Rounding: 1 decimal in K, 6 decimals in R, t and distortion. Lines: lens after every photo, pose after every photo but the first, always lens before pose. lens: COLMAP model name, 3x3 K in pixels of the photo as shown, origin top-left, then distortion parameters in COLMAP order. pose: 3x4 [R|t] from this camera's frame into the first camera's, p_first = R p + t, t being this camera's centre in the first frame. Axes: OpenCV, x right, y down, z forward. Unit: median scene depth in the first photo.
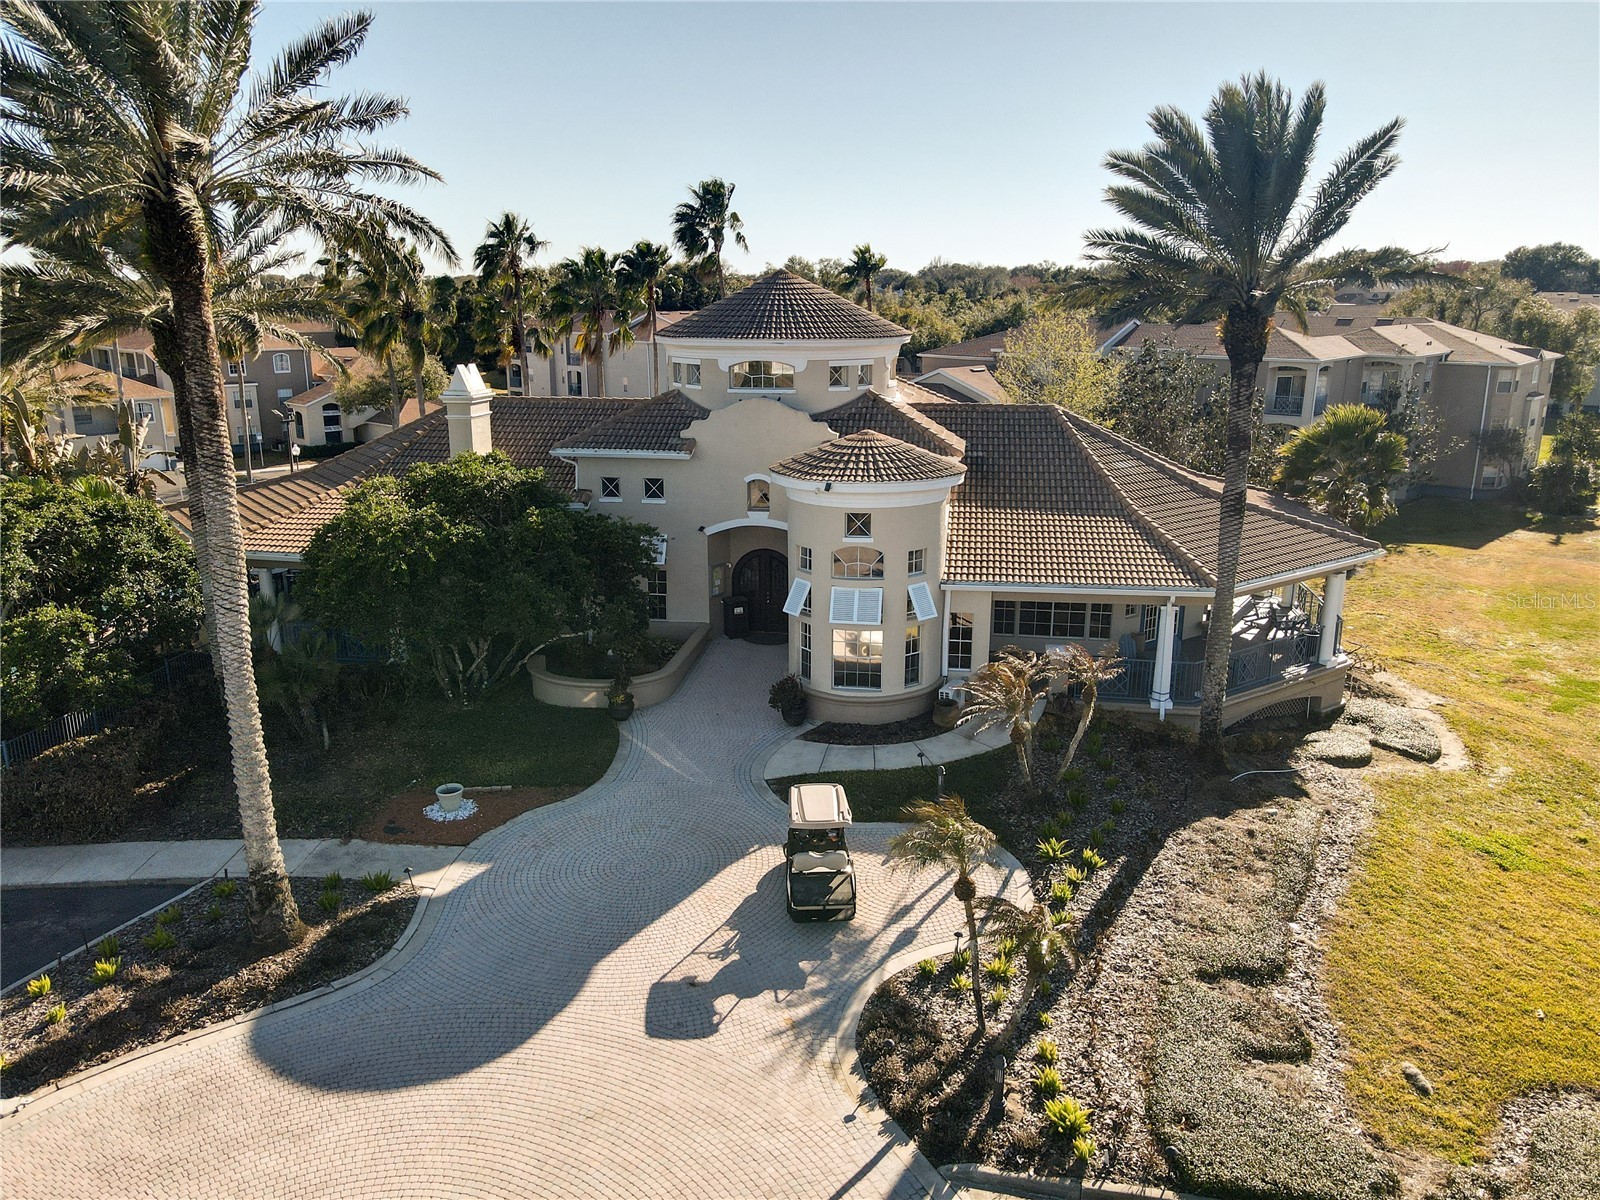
lens RADIAL K [[1183.7, 0, 804.7], [0, 1183.7, 603.1], [0, 0, 1]] dist [0.050159, 0.001800]
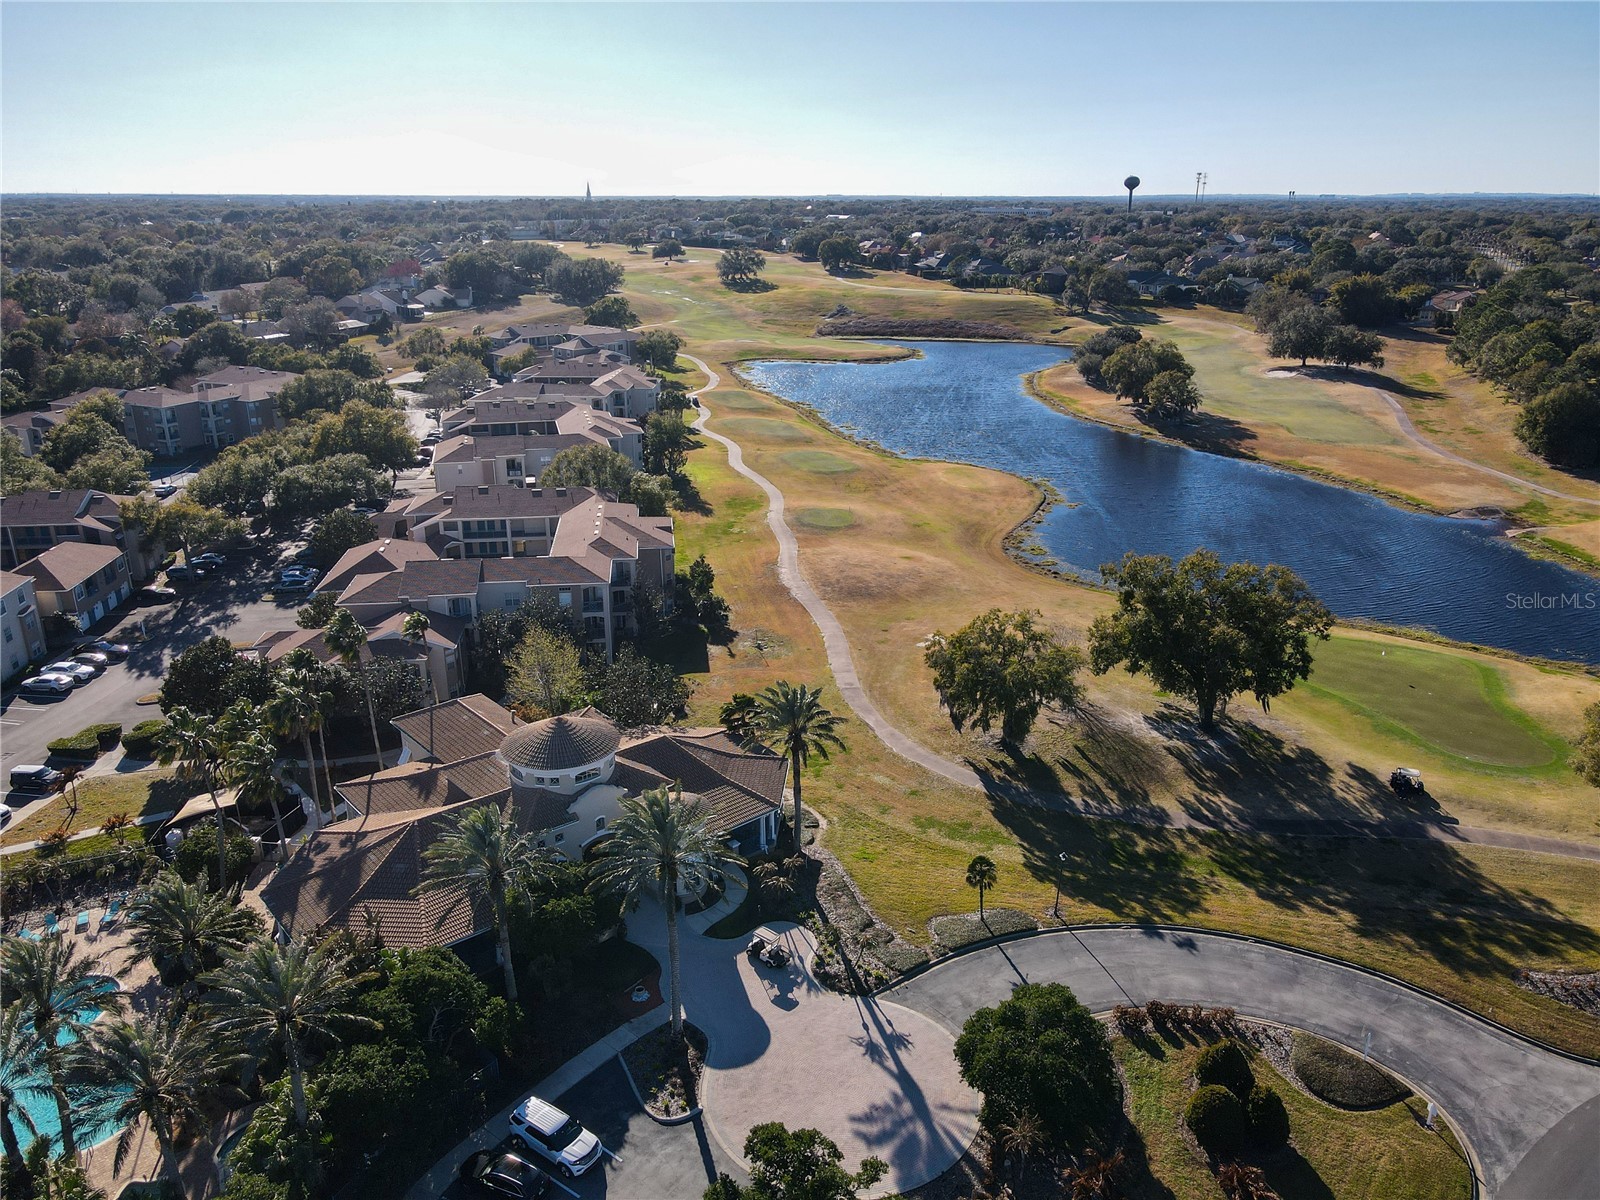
lens RADIAL K [[1183.7, 0, 799.9], [0, 1183.7, 601.8], [0, 0, 1]] dist [0.050159, 0.001800]
pose [[0.651569, -0.255485, 0.714273, -2.318615], [0.194303, 0.966376, 0.168413, -1.434239], [-0.733283, 0.029052, 0.679302, -1.549187]]
